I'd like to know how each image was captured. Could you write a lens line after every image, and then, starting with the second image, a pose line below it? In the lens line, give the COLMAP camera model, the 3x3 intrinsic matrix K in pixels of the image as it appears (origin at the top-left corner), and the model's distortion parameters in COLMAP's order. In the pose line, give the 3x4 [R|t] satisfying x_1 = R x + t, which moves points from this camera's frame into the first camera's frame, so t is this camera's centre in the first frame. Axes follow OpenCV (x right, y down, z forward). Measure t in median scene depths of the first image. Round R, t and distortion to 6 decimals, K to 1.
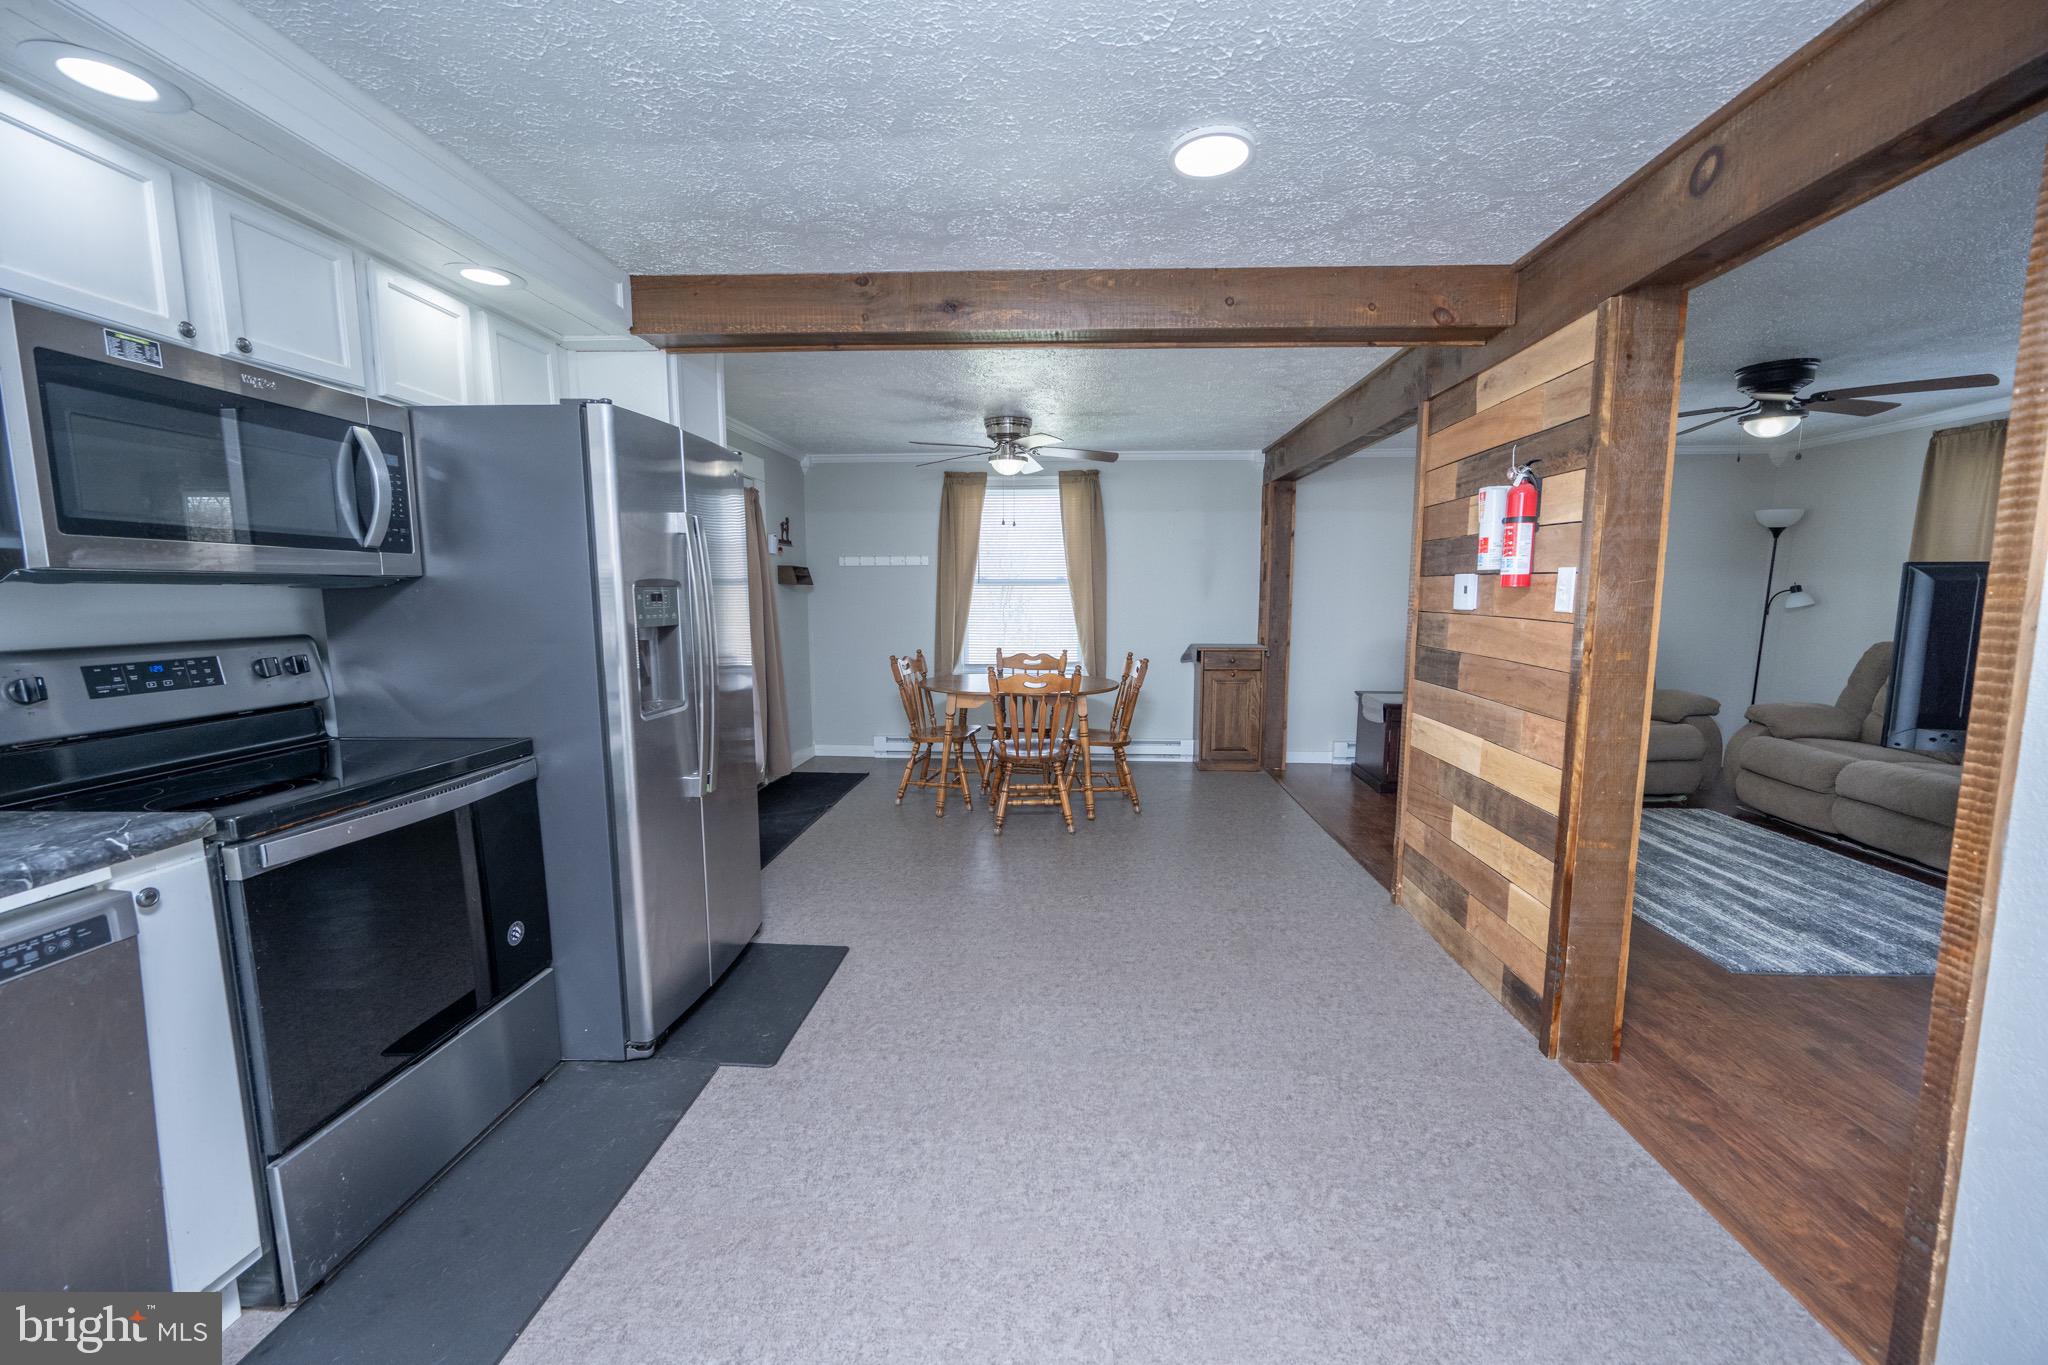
lens RADIAL K [[813.0, 0, 1032.4], [0, 813.0, 684.7], [0, 0, 1]] dist [-0.003757, 0.000578]
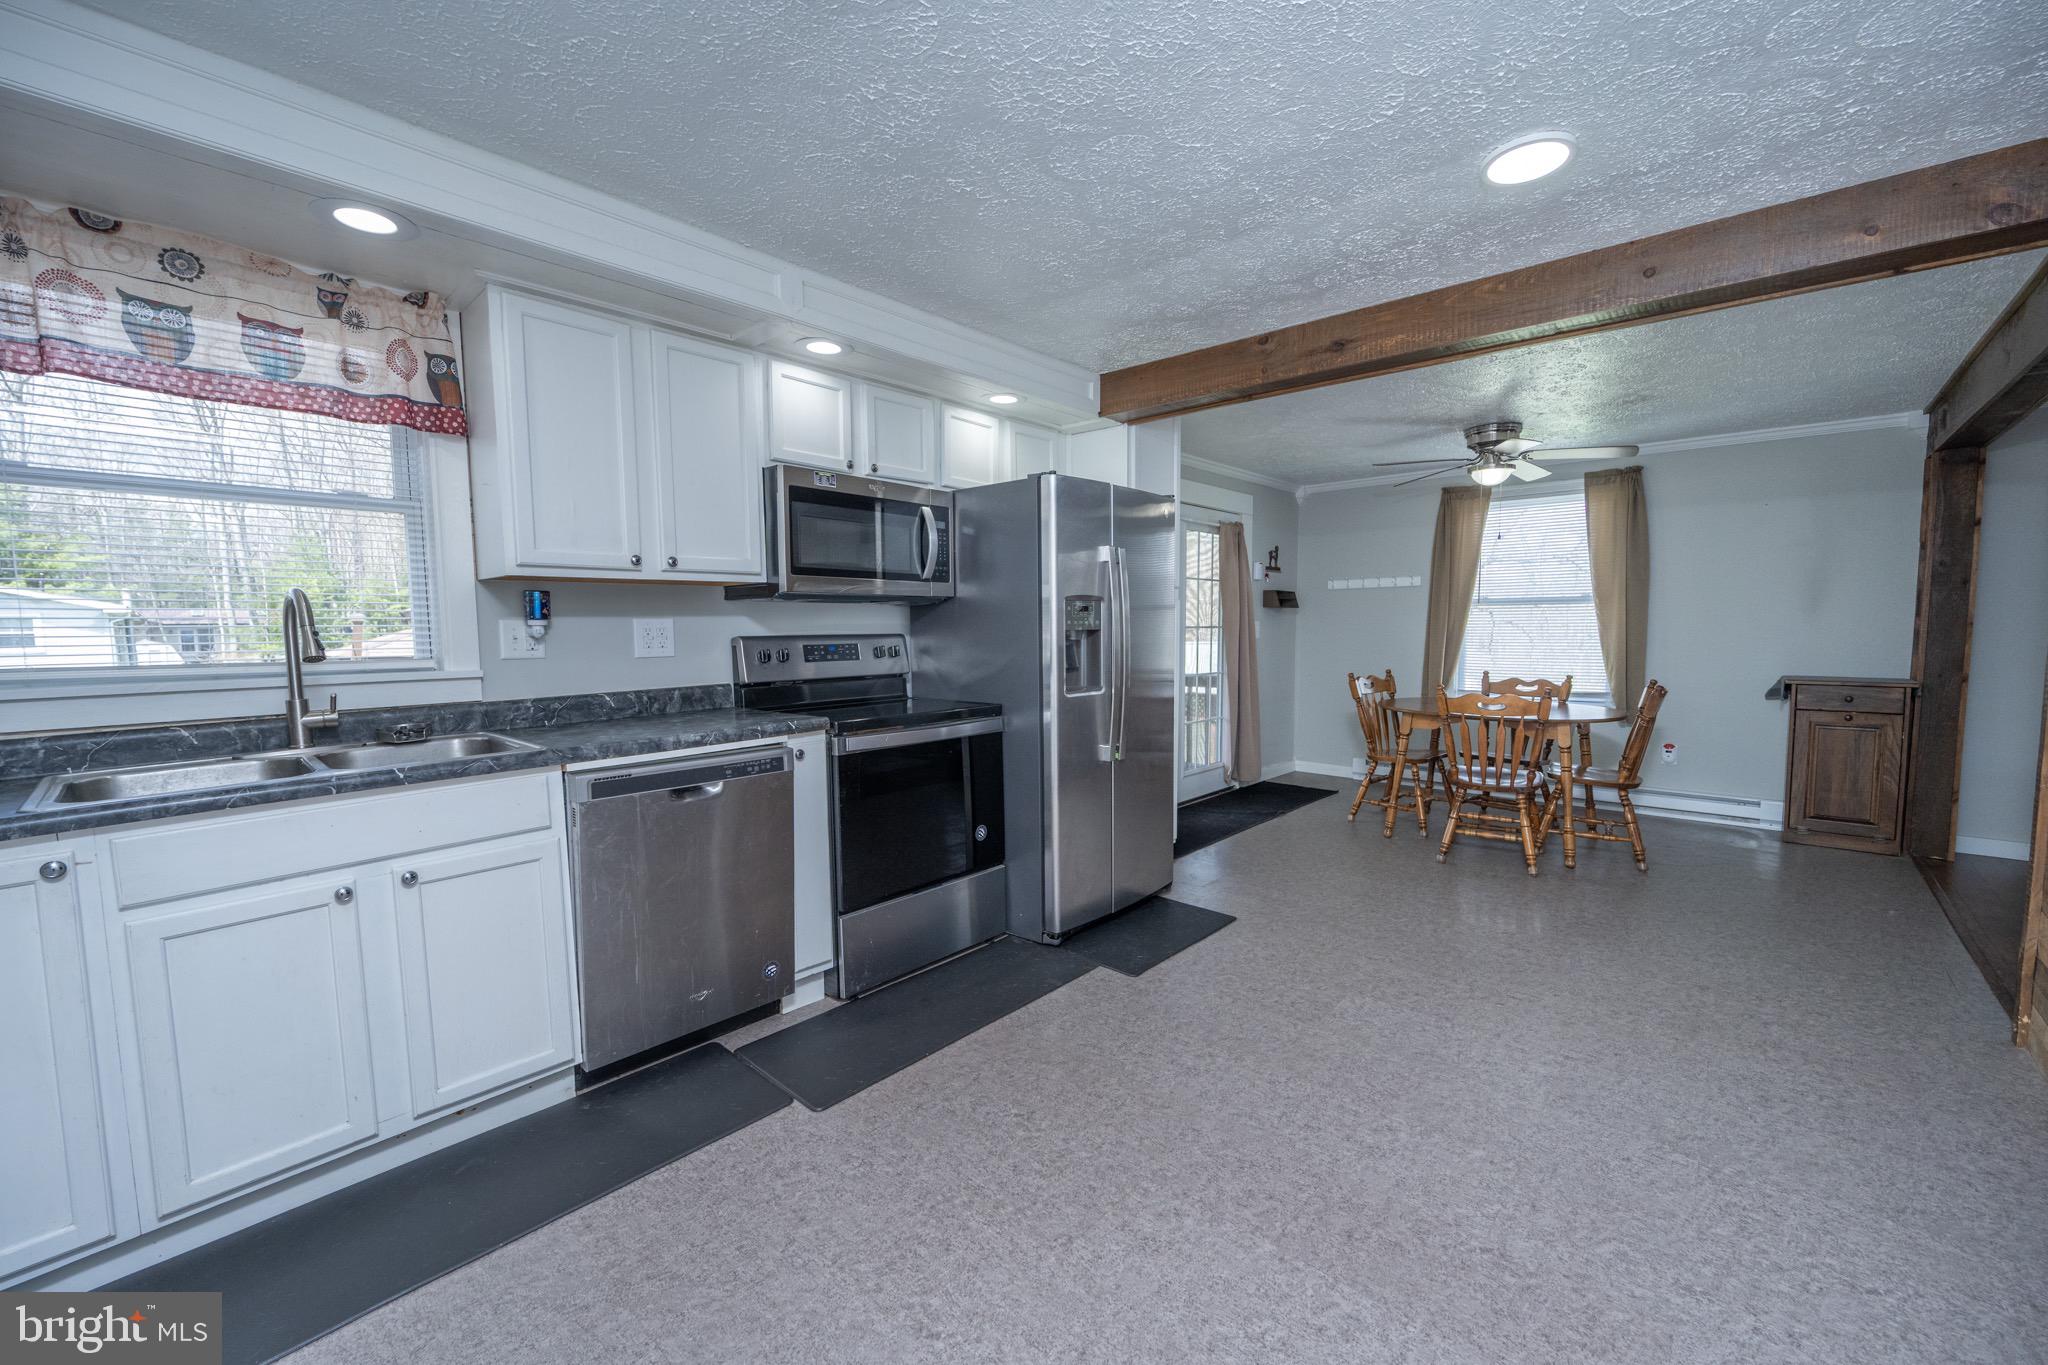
lens RADIAL K [[813.0, 0, 1017.5], [0, 813.0, 678.4], [0, 0, 1]] dist [-0.003757, 0.000578]
pose [[0.772802, 0.037114, -0.633561, 0.253704], [-0.066936, 0.997487, -0.023214, 0.038237], [0.631107, 0.060348, 0.773345, -0.095816]]
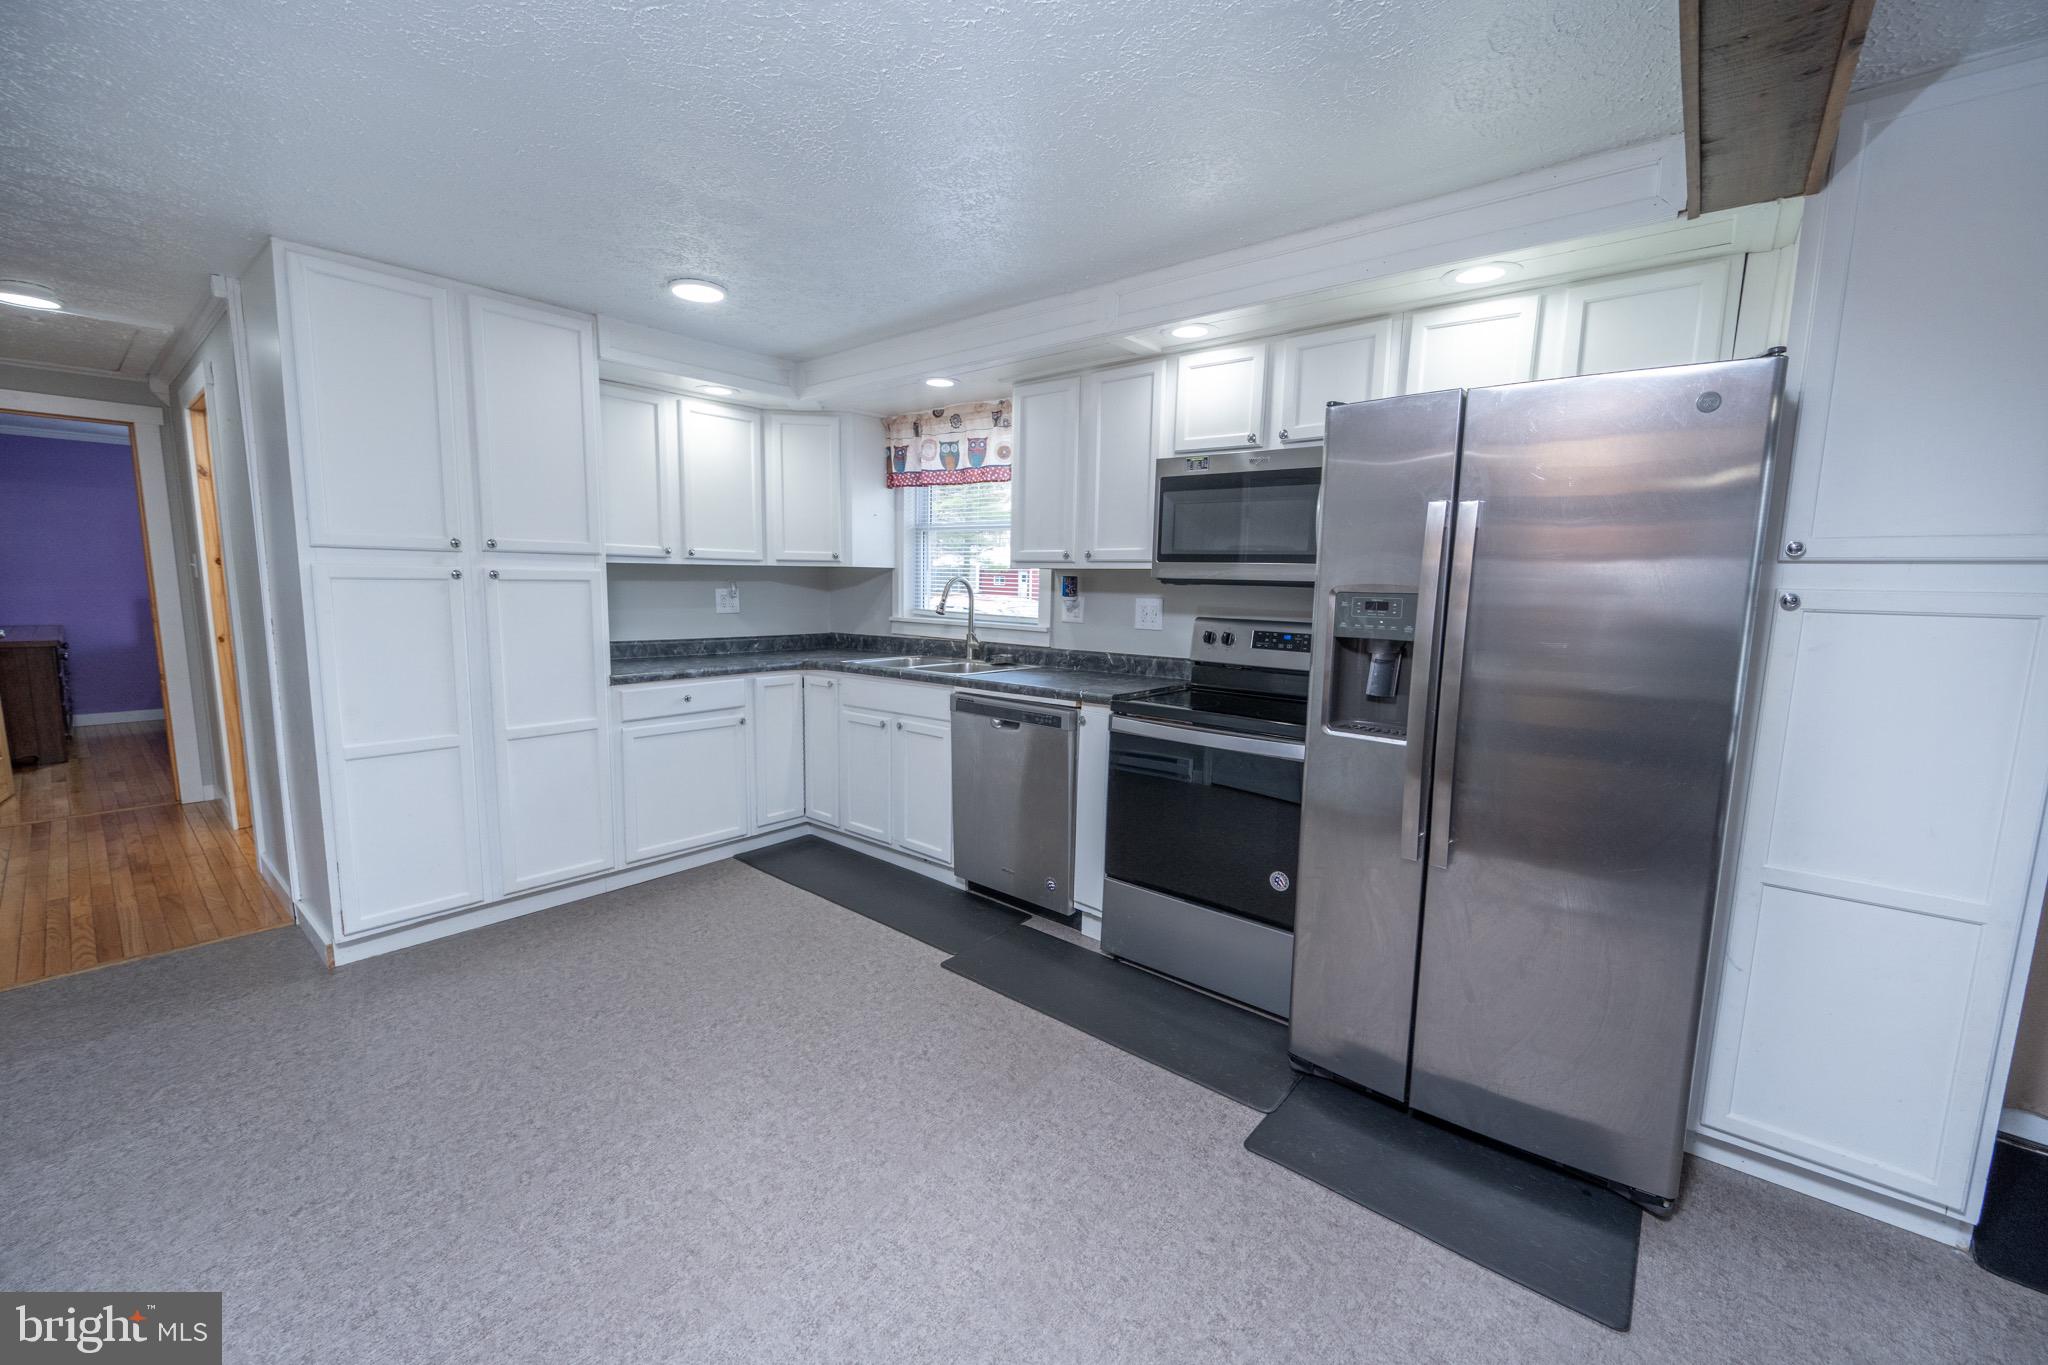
lens RADIAL K [[813.0, 0, 1030.4], [0, 813.0, 680.1], [0, 0, 1]] dist [-0.003757, 0.000578]
pose [[-0.596778, 0.088380, -0.797524, 0.361336], [-0.114090, 0.974472, 0.193360, -0.120865], [0.794254, 0.206382, -0.571460, 0.948409]]
